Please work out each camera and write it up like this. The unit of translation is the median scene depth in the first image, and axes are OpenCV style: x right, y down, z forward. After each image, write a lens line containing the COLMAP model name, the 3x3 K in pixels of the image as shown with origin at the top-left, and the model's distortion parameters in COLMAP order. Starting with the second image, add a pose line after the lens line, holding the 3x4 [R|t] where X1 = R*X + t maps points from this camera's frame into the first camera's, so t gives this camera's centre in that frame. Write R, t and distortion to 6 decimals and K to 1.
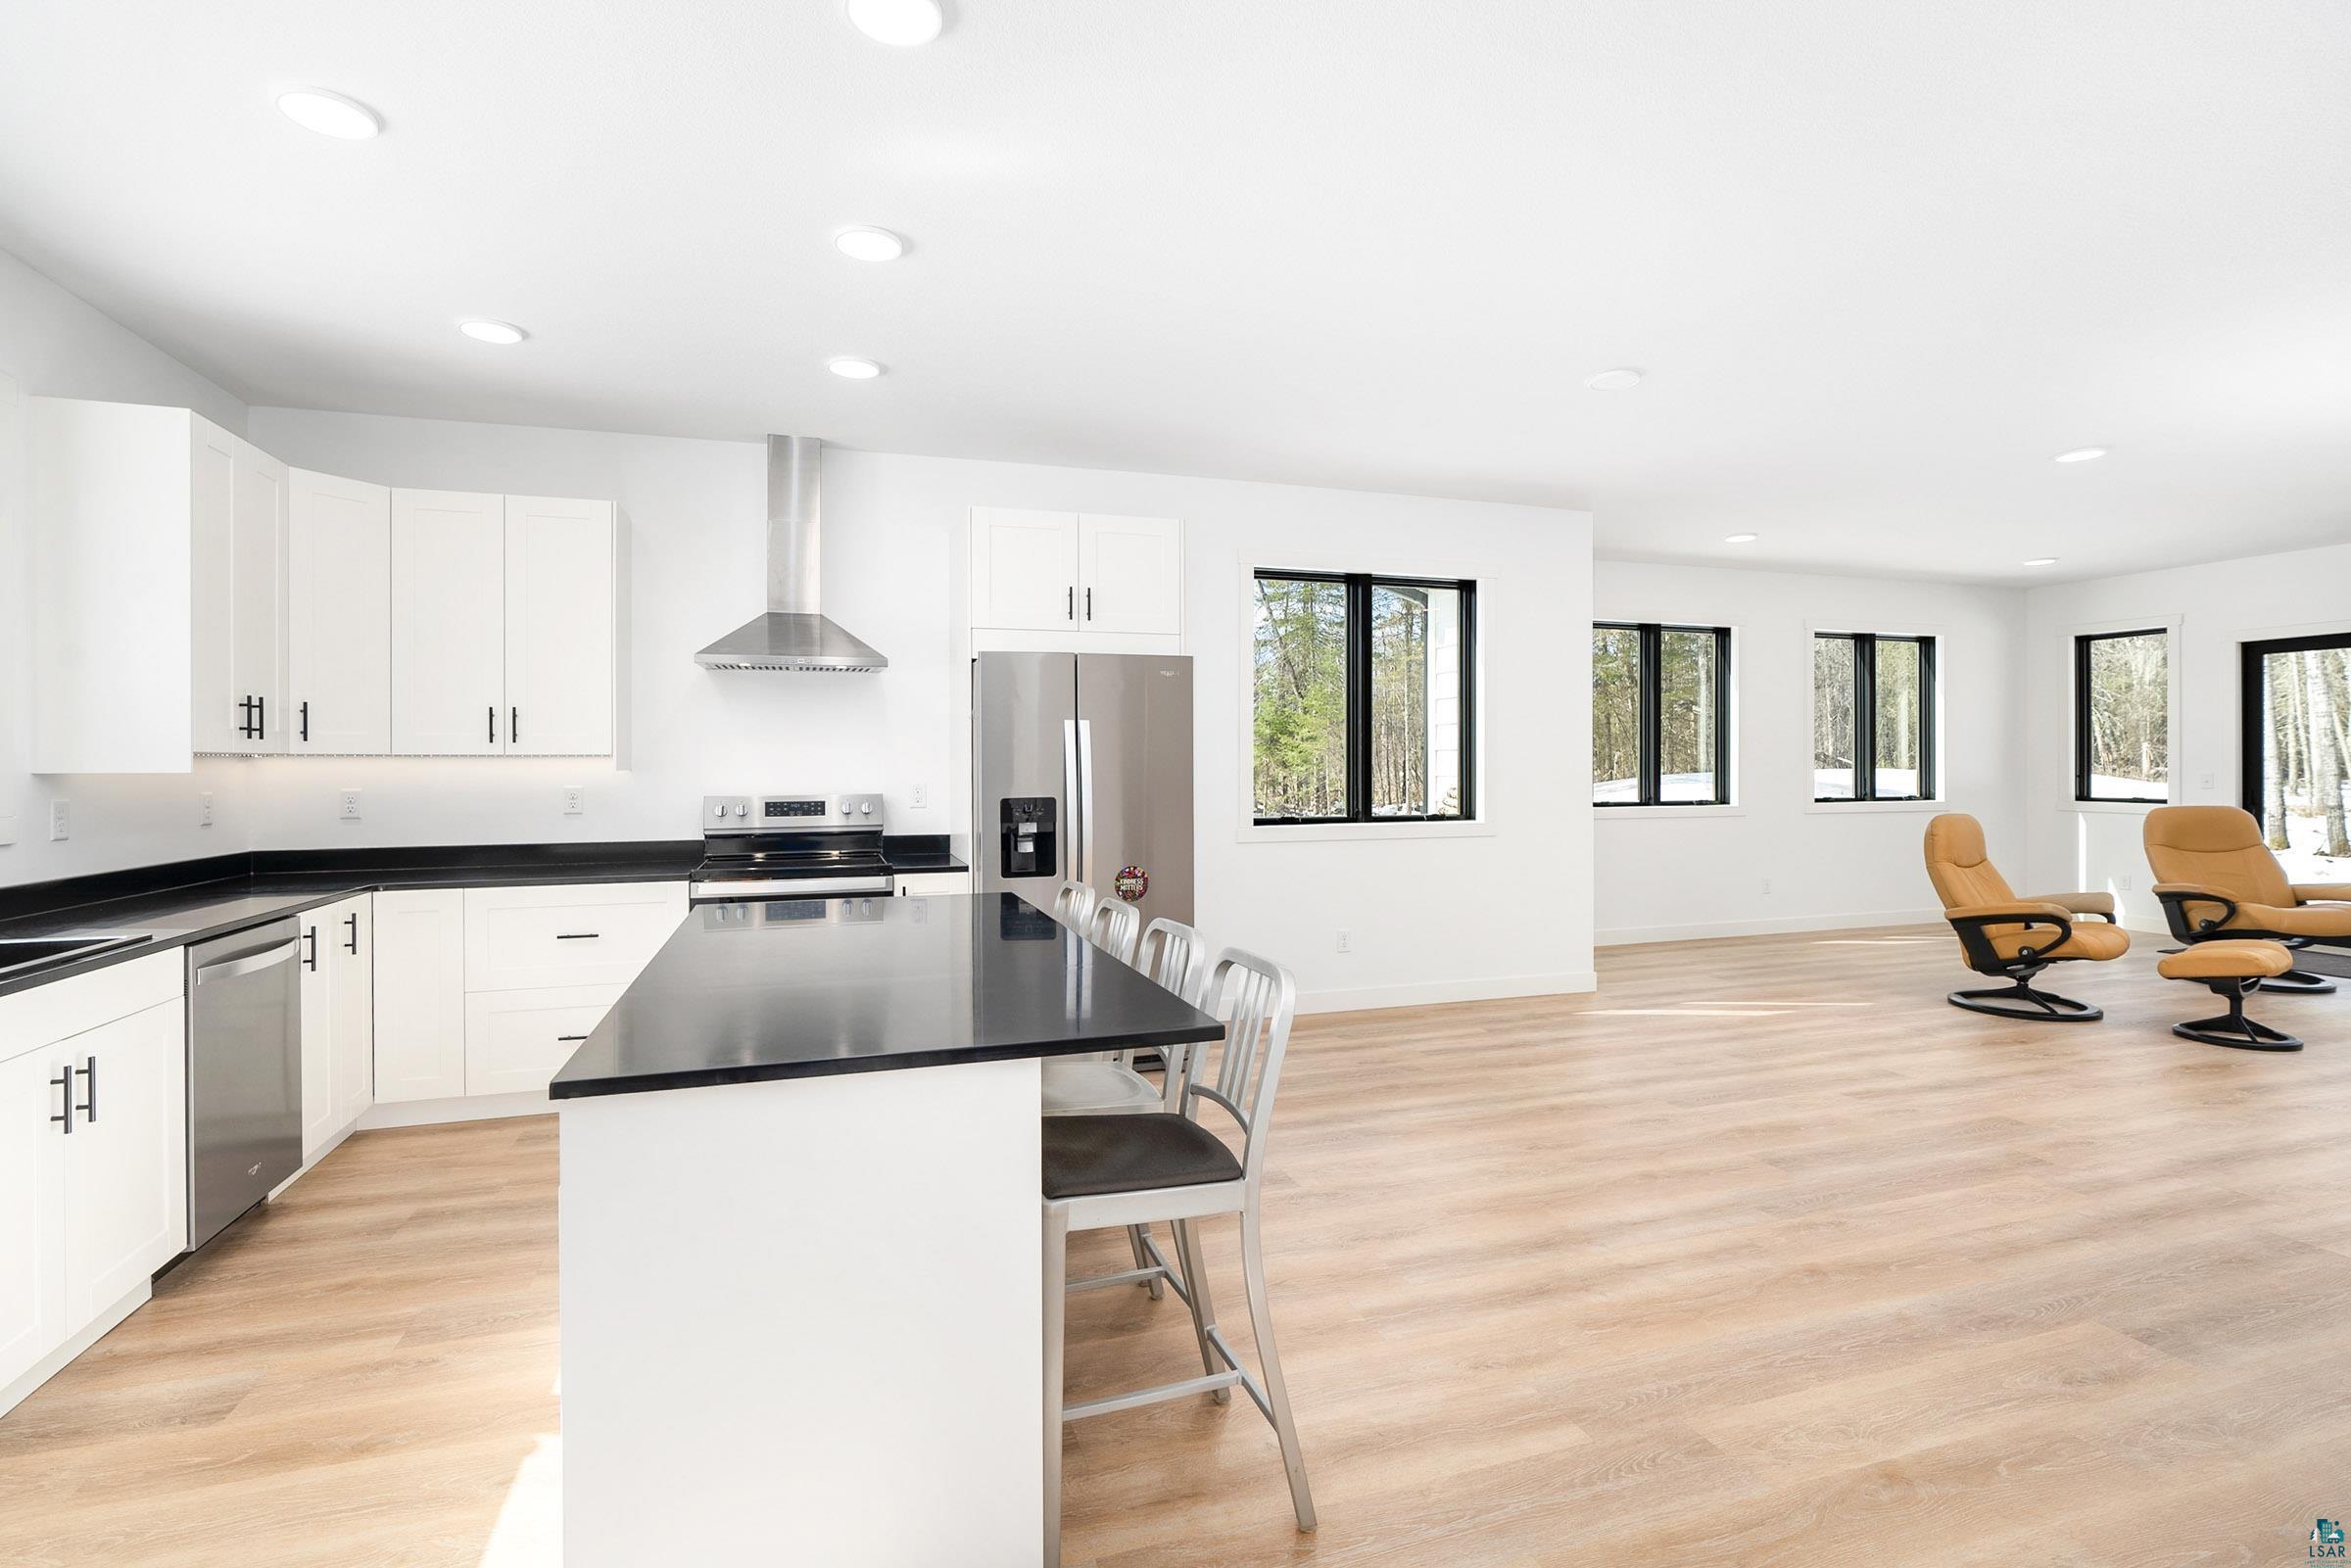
lens RADIAL K [[1085.6, 0, 1151.6], [0, 1085.6, 765.6], [0, 0, 1]] dist [-0.000566, 0.001416]
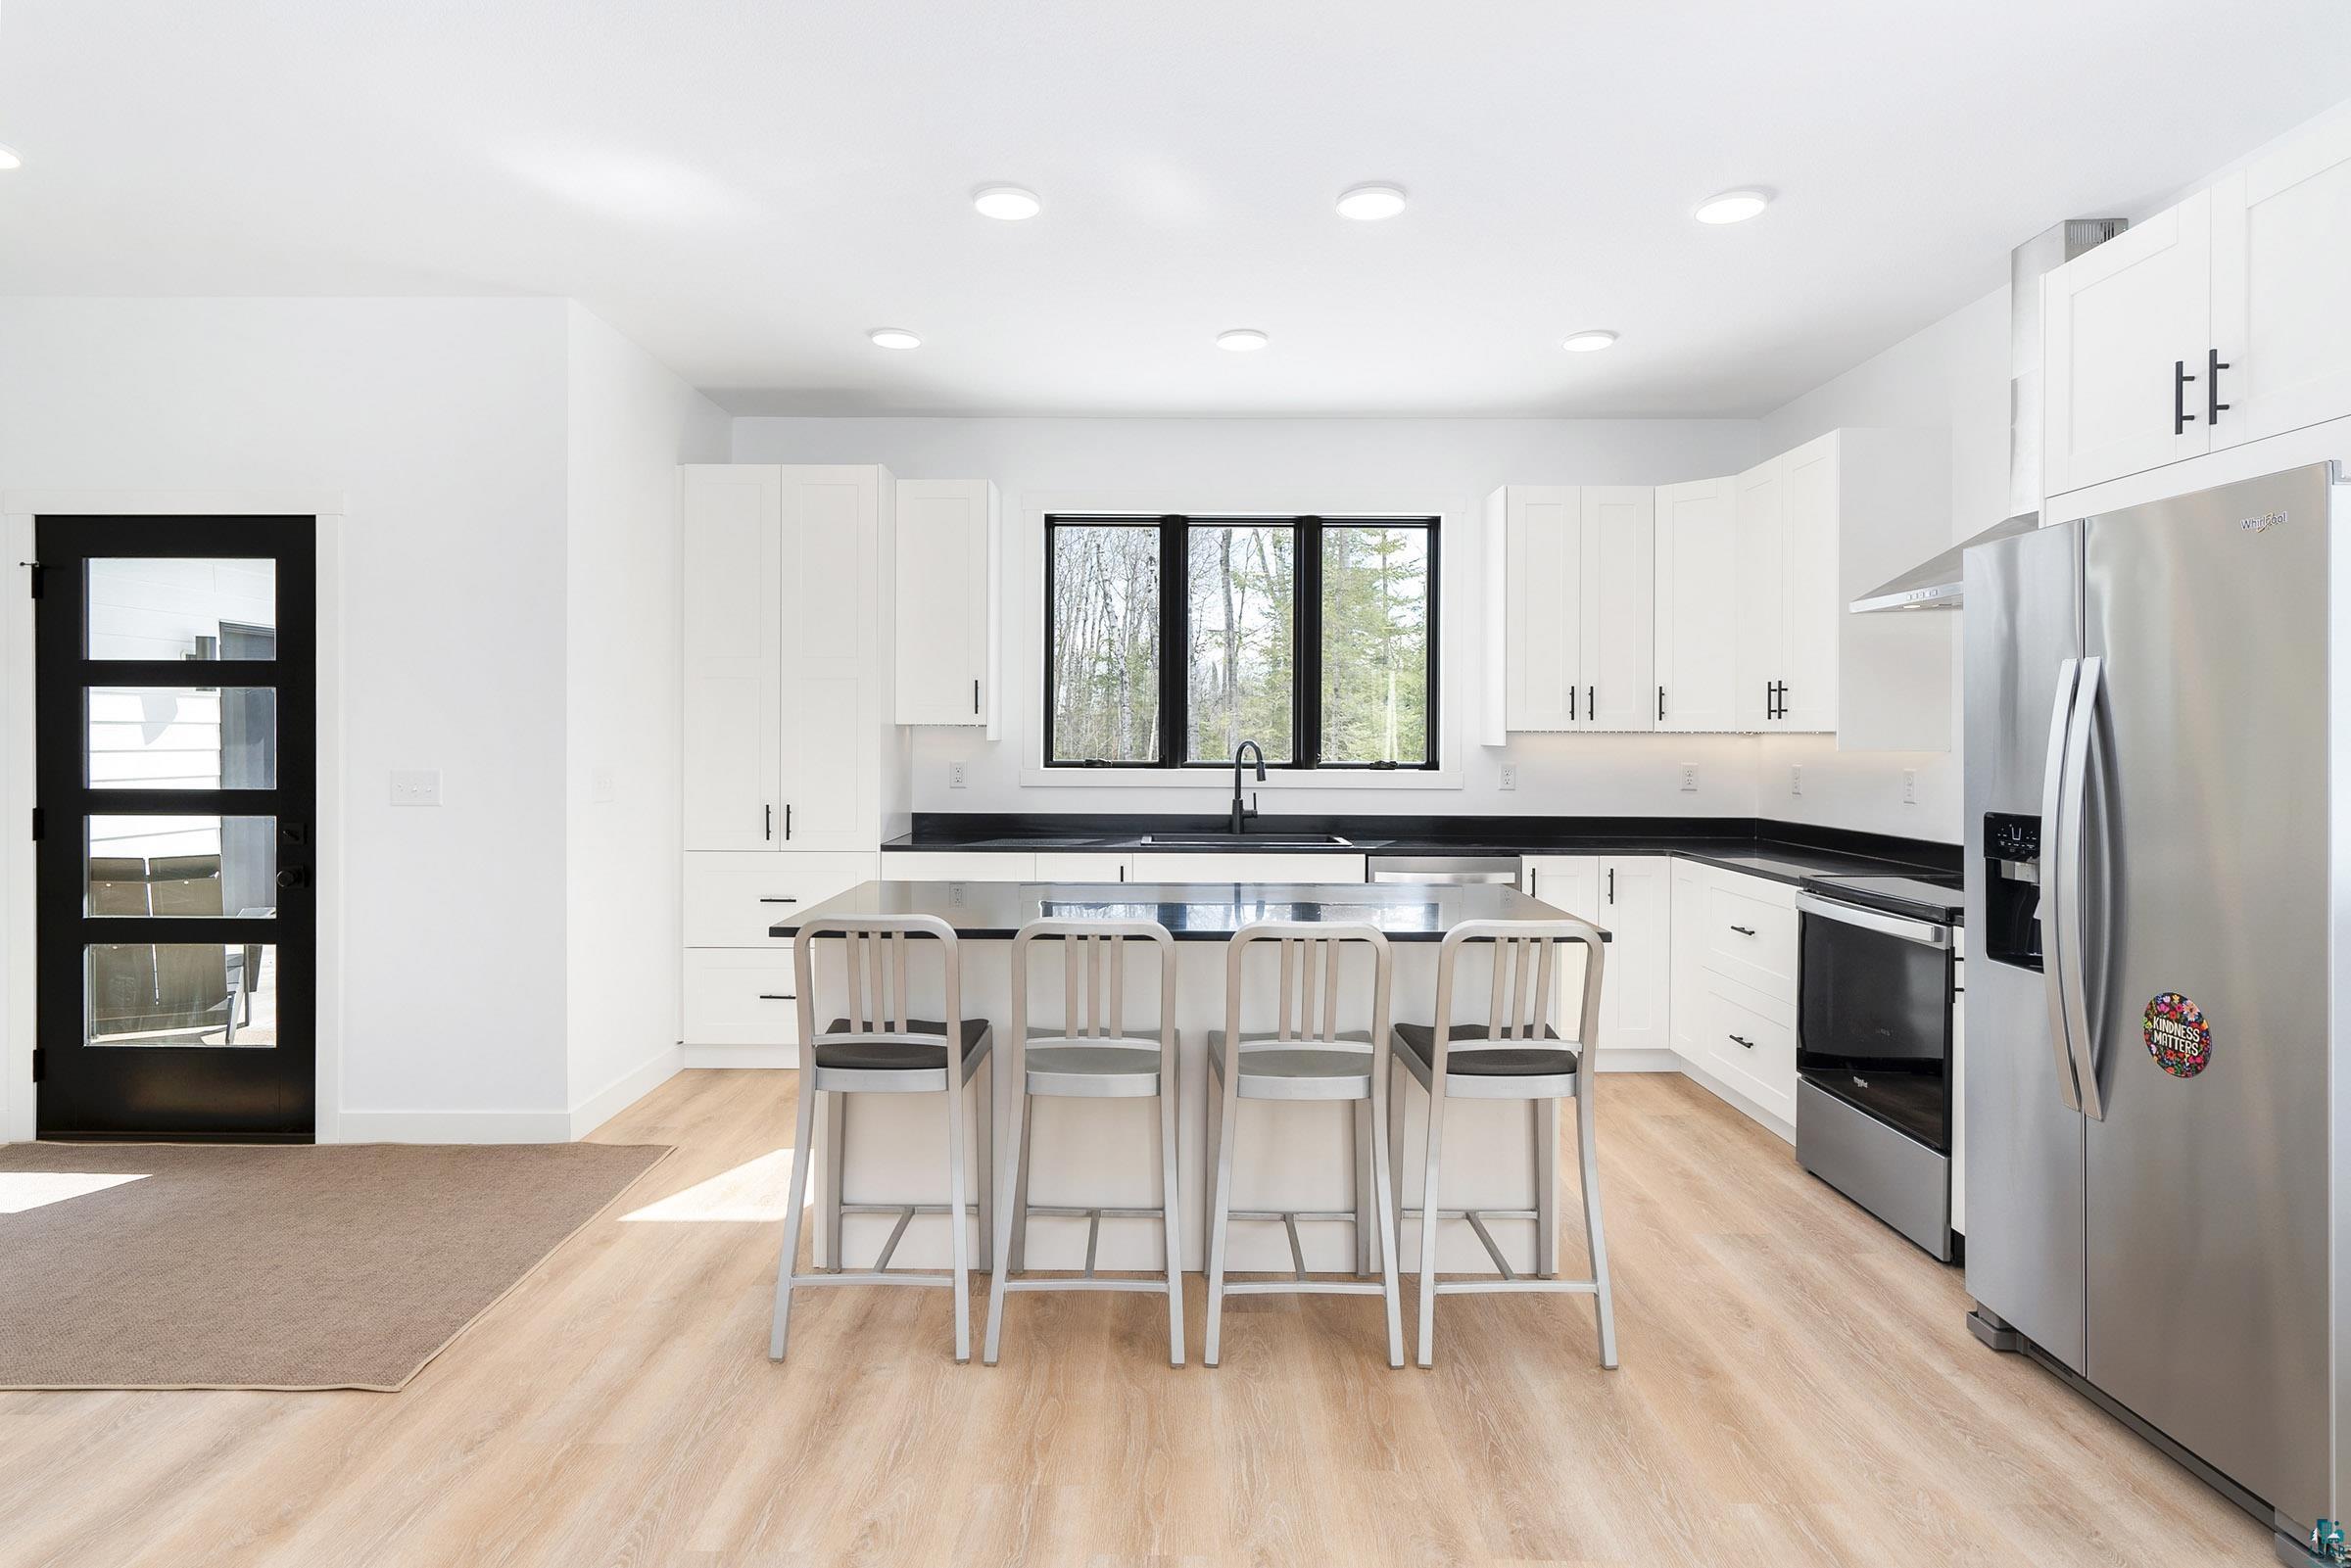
lens RADIAL K [[1265.8, 0, 1163.4], [0, 1265.8, 748.6], [0, 0, 1]] dist [0.003298, -0.002204]
pose [[-0.305757, 0.012628, -0.952026, 0.542733], [-0.004493, 0.999882, 0.014706, -0.008242], [0.952099, 0.008774, -0.305664, 0.731467]]
